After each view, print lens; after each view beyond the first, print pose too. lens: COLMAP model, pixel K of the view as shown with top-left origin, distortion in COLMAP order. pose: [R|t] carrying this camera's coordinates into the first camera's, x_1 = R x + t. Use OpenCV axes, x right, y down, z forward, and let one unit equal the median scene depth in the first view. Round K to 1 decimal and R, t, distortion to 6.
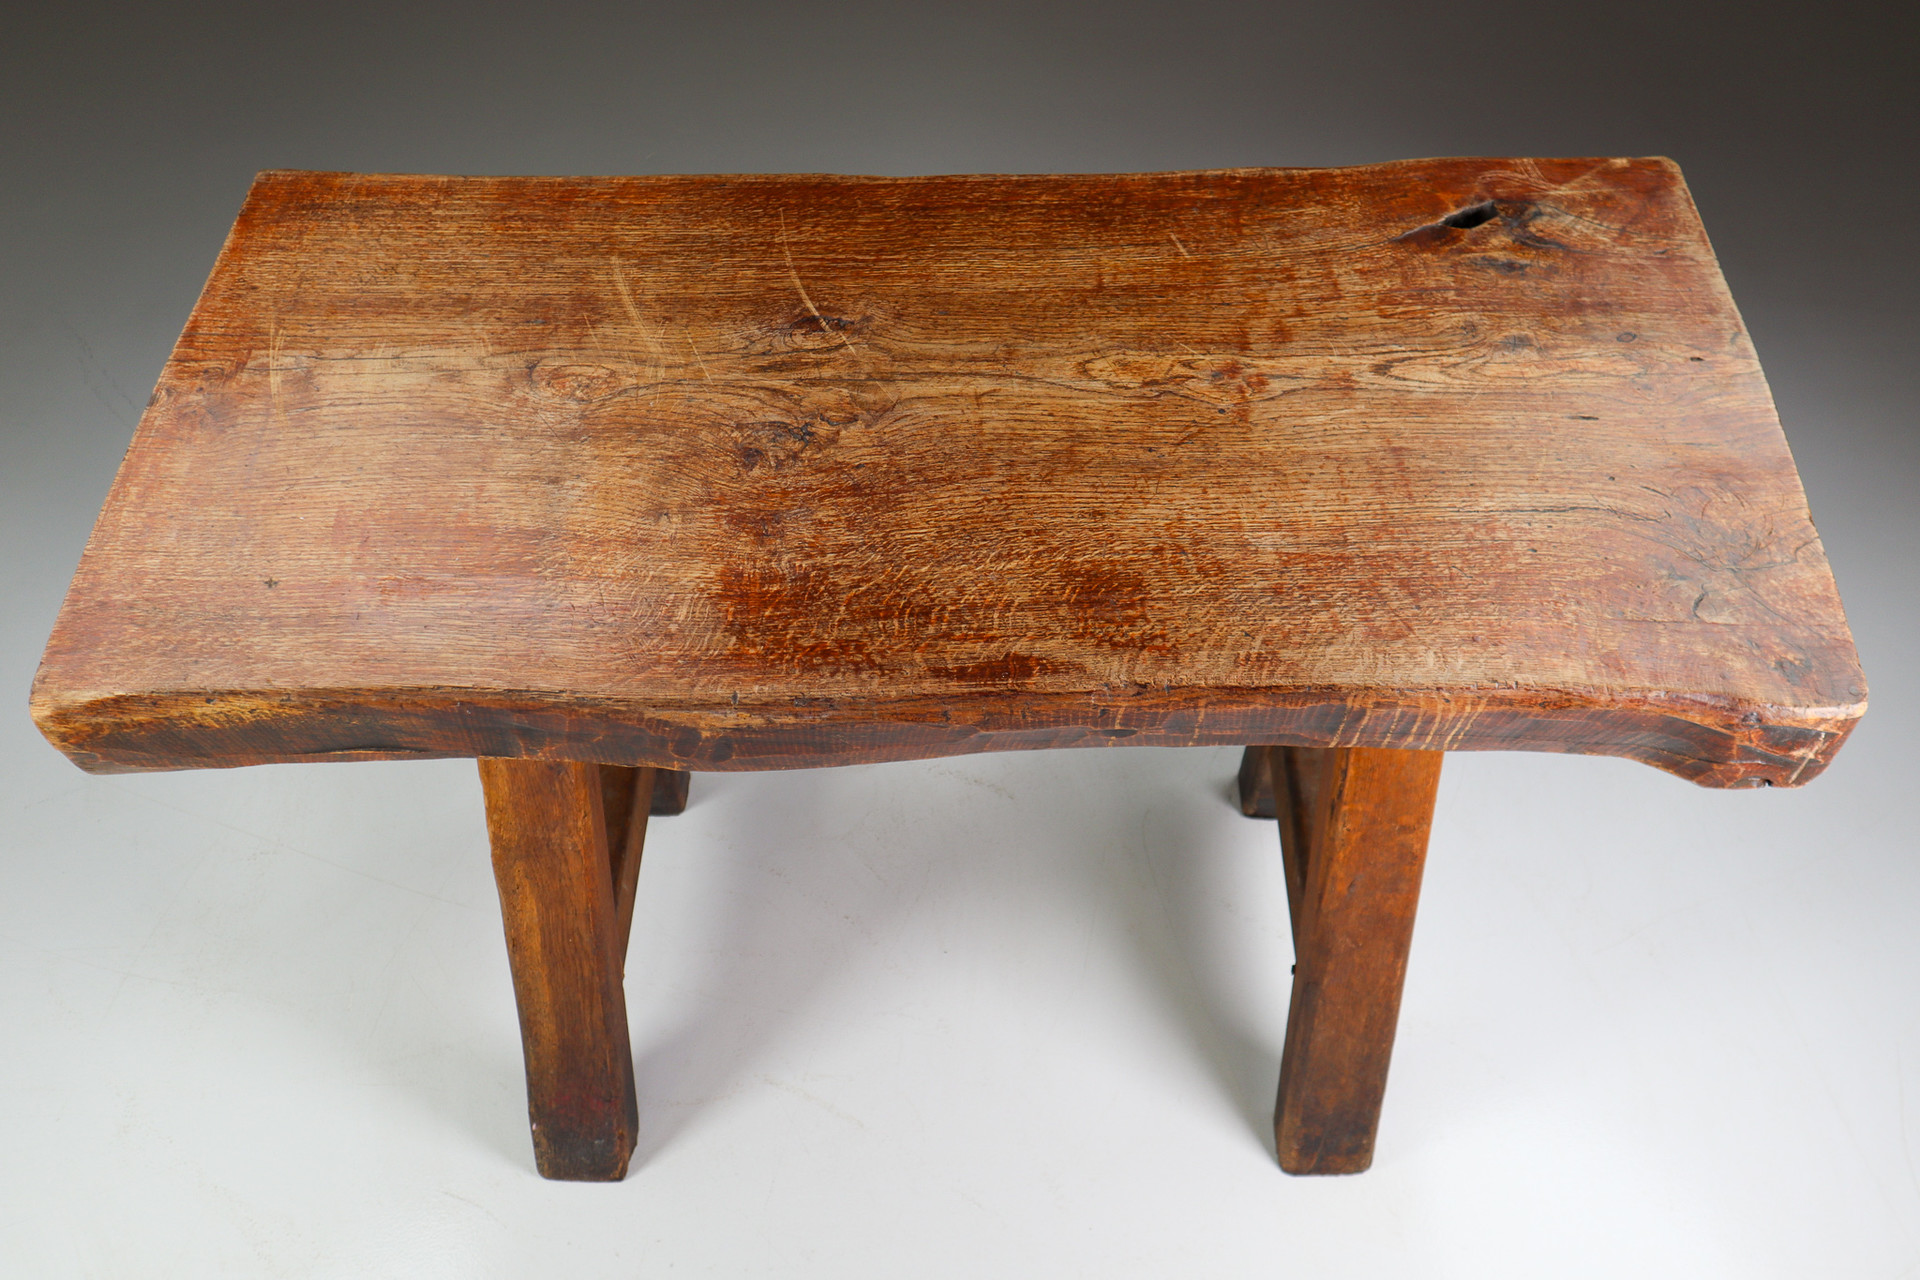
lens RADIAL K [[1820.7, 0, 946.7], [0, 1820.7, 562.5], [0, 0, 1]] dist [-0.040208, 0.154709]
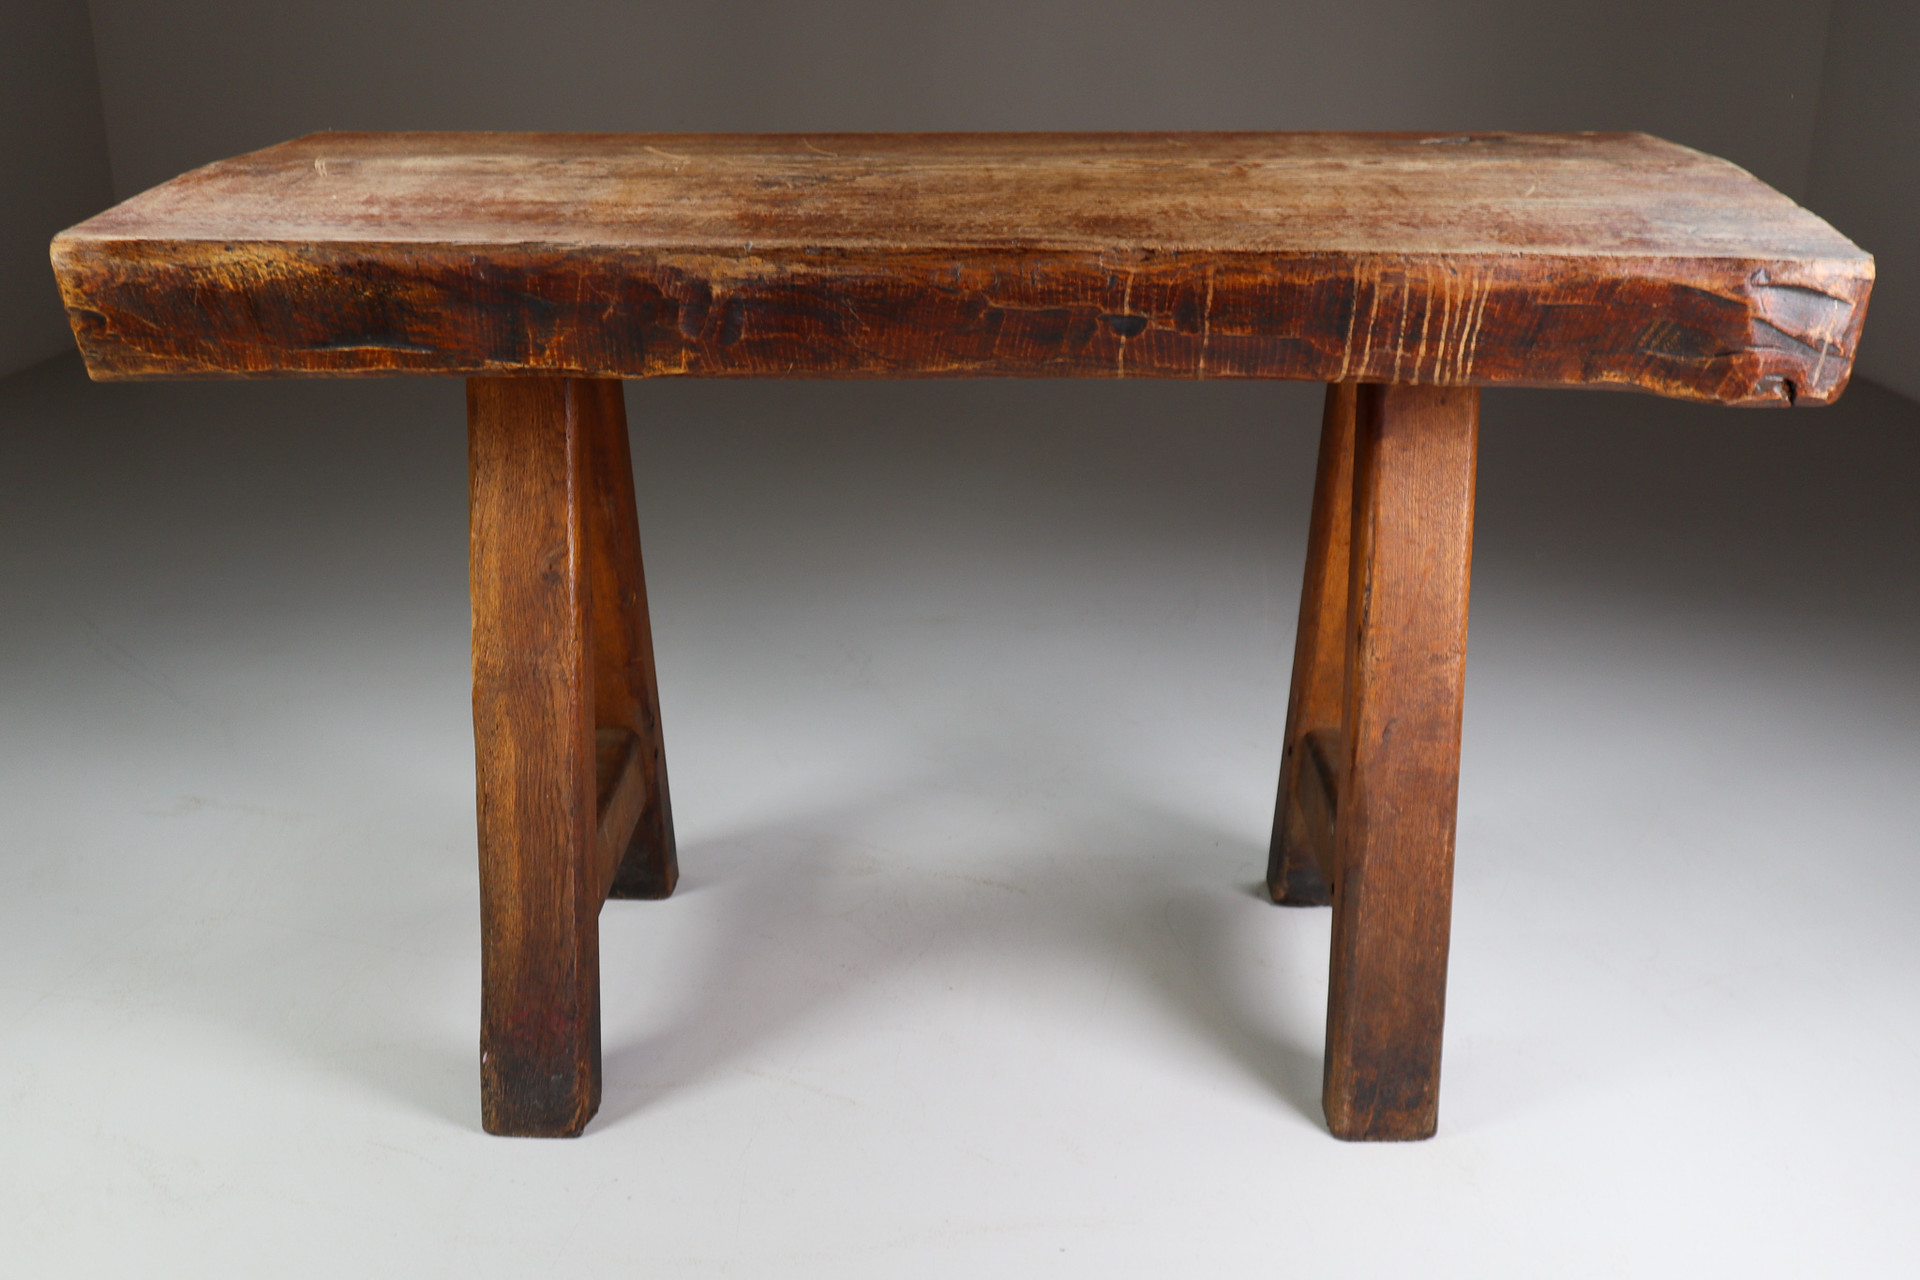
lens RADIAL K [[1899.0, 0, 941.1], [0, 1899.0, 694.7], [0, 0, 1]] dist [-0.014841, 0.102337]
pose [[0.999939, 0.007957, -0.007682, 0.001127], [-0.010221, 0.930172, -0.366982, 0.611098], [0.004226, 0.367038, 0.930196, 0.094891]]
